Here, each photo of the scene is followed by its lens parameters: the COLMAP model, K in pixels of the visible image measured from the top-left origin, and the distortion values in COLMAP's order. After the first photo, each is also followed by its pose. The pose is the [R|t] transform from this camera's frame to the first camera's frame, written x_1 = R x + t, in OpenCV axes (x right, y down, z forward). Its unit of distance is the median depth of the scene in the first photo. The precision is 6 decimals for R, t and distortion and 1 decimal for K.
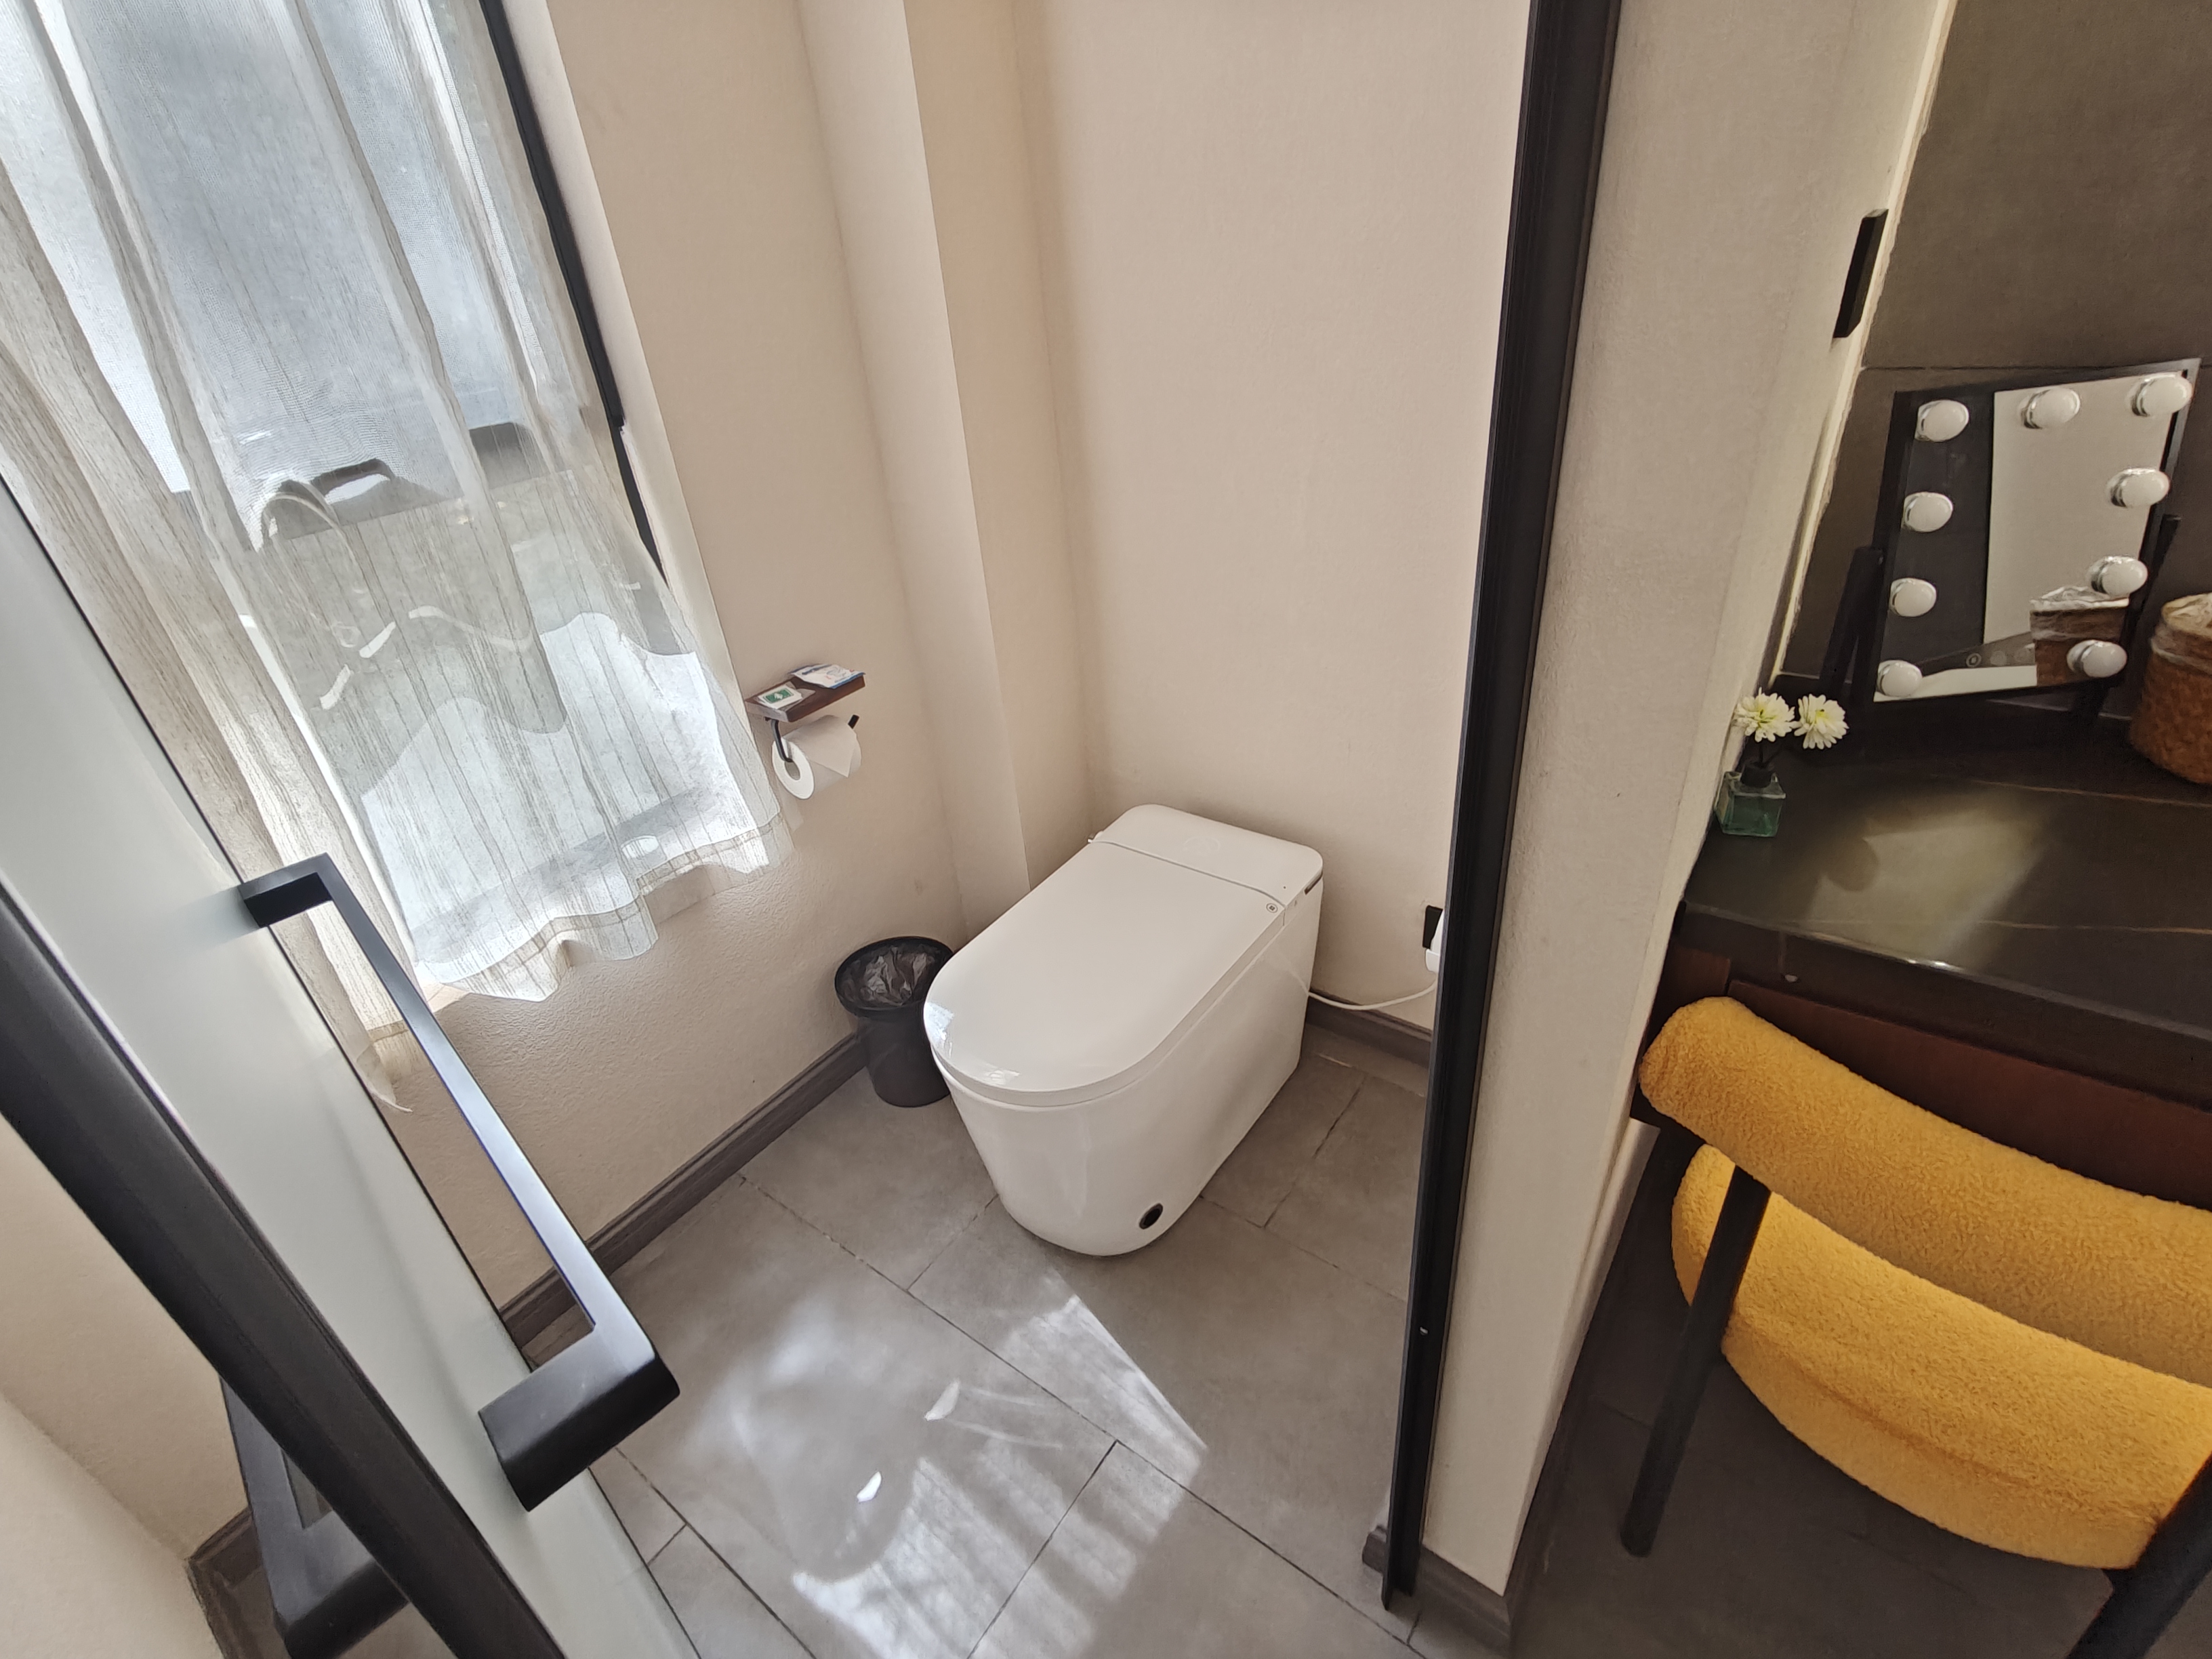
lens RADIAL K [[1043.9, 0, 1098.6], [0, 1043.9, 838.1], [0, 0, 1]] dist [0.000788, 0.002472]
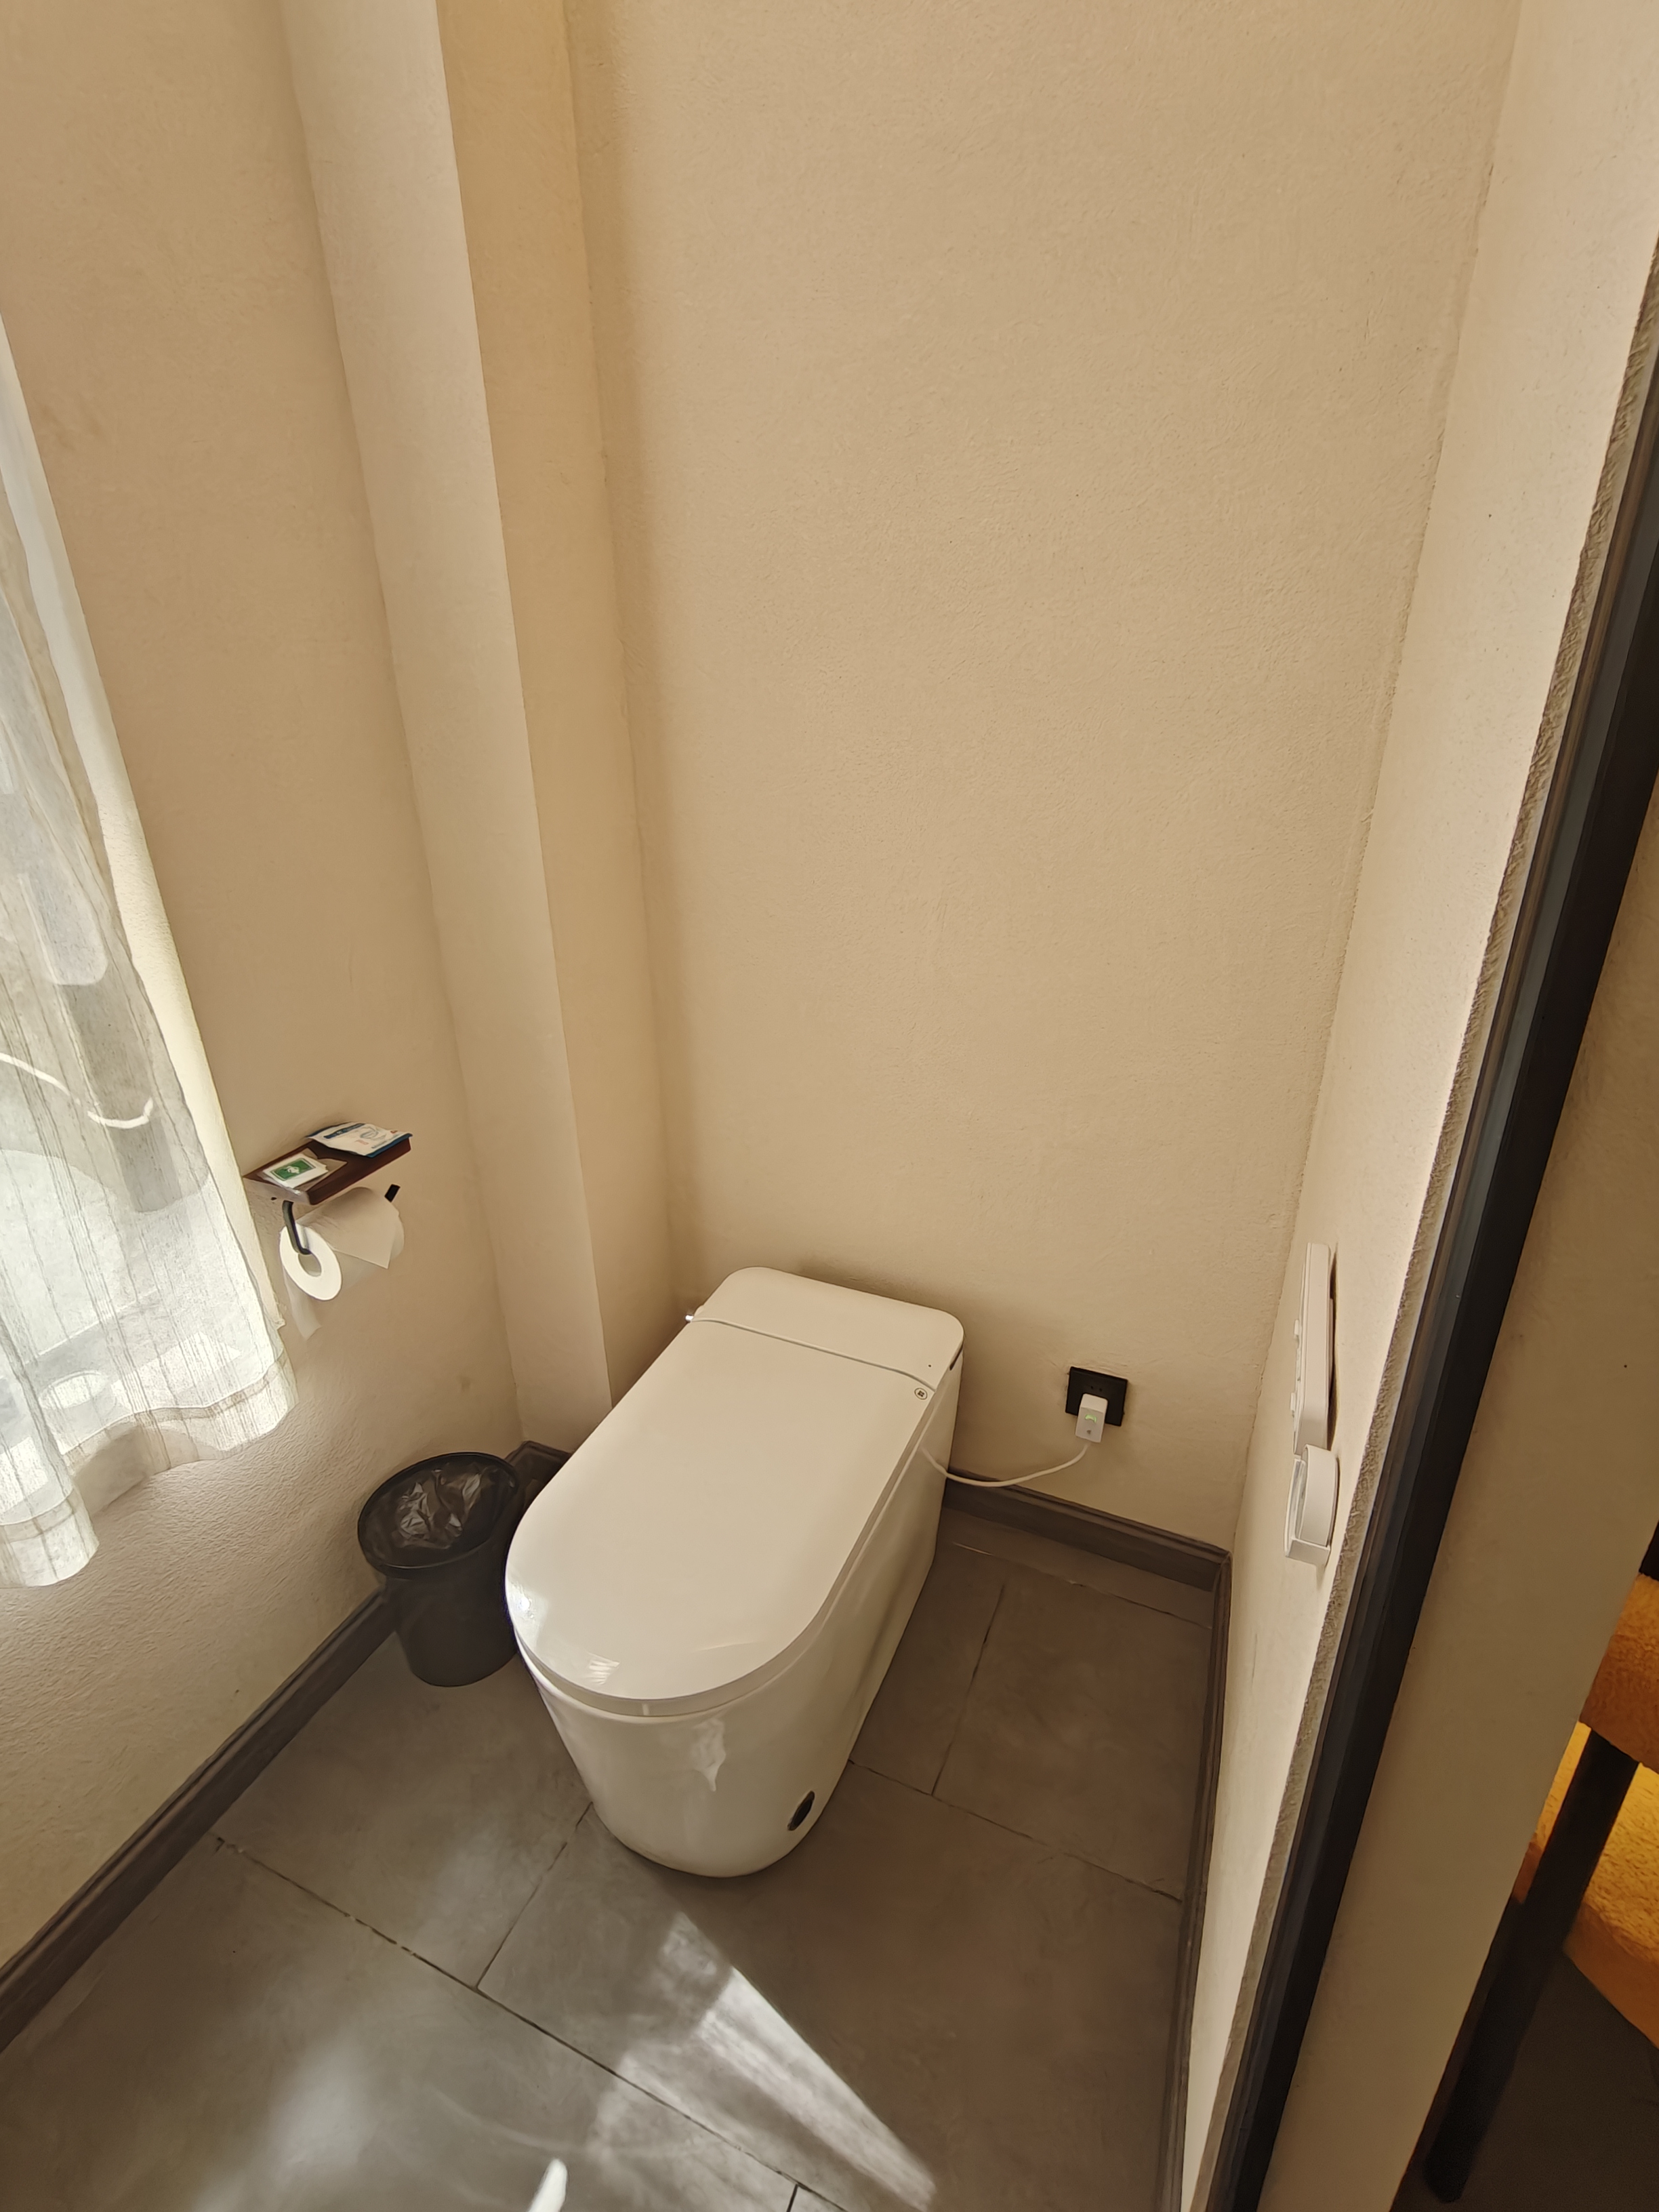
lens RADIAL K [[1026.4, 0, 847.7], [0, 1026.4, 1103.1], [0, 0, 1]] dist [-0.000726, 0.001524]
pose [[0.971802, -0.021010, 0.234860, -0.084696], [0.053197, 0.989879, -0.131563, -0.061314], [-0.229719, 0.140347, 0.963084, 0.171892]]
